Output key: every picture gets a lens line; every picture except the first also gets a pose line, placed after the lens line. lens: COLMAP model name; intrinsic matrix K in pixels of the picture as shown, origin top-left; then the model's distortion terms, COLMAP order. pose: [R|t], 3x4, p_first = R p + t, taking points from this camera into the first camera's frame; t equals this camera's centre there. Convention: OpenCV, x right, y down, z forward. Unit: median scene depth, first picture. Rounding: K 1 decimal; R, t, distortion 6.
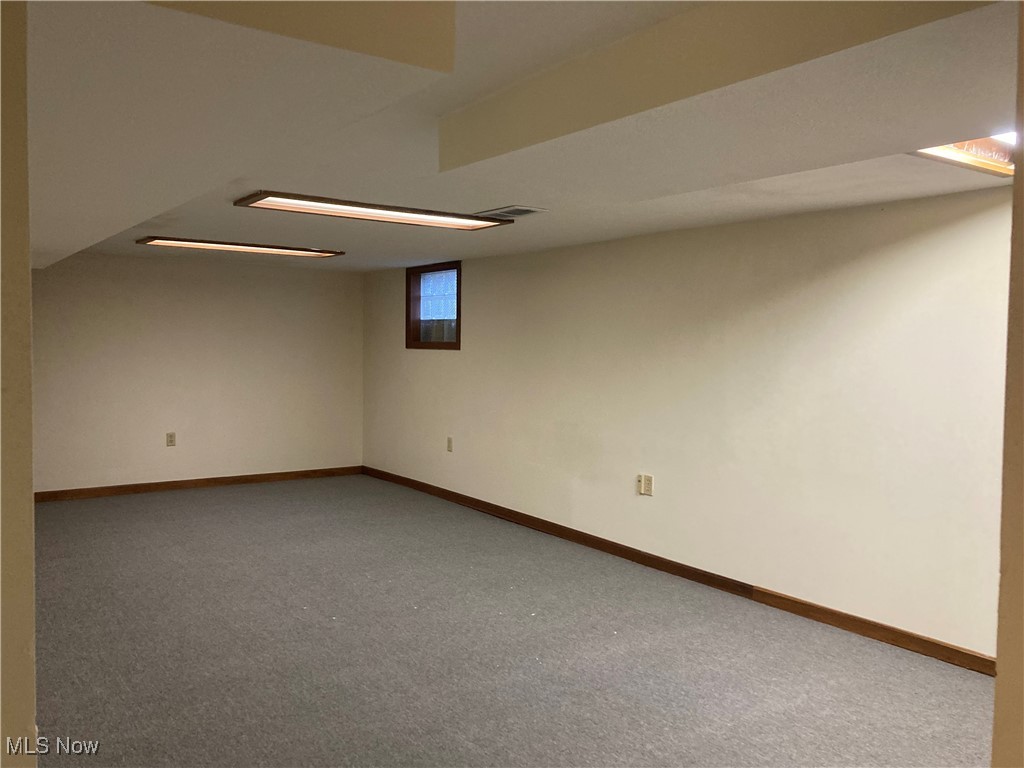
lens RADIAL K [[843.6, 0, 515.5], [0, 843.6, 383.1], [0, 0, 1]] dist [0.012820, 0.002603]
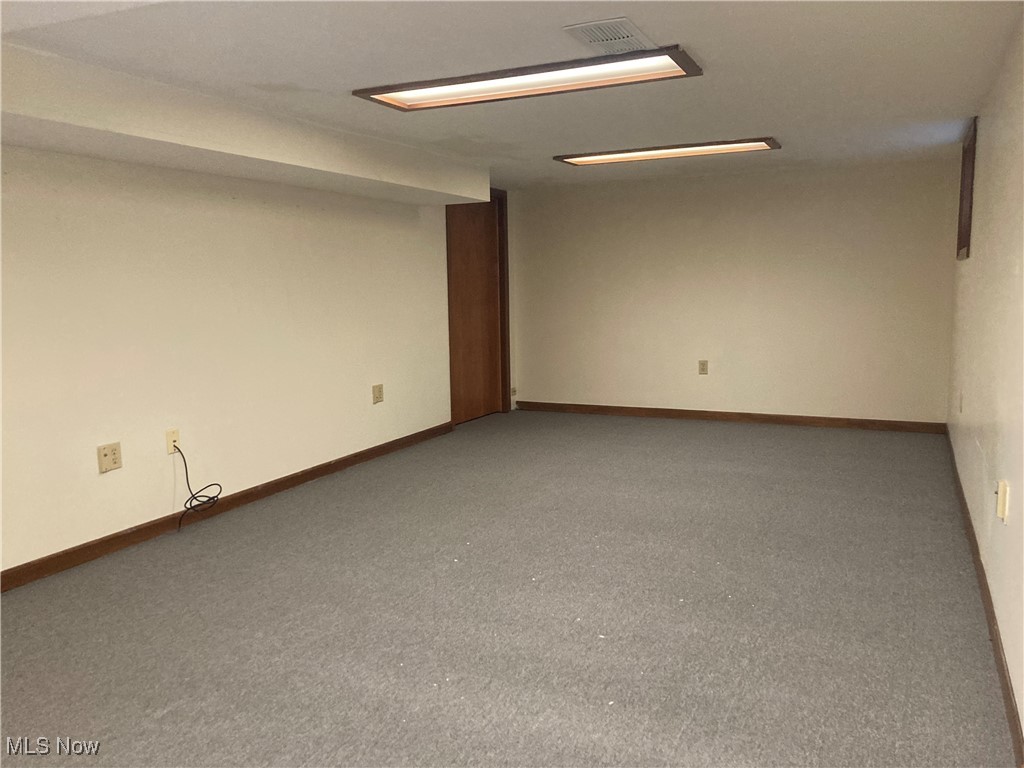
lens RADIAL K [[843.6, 0, 514.7], [0, 843.6, 382.1], [0, 0, 1]] dist [0.012820, 0.002603]
pose [[0.506426, 0.089486, -0.857627, 0.446586], [-0.027199, 0.995763, 0.087839, 0.007166], [0.861854, -0.021158, 0.506715, 0.476728]]
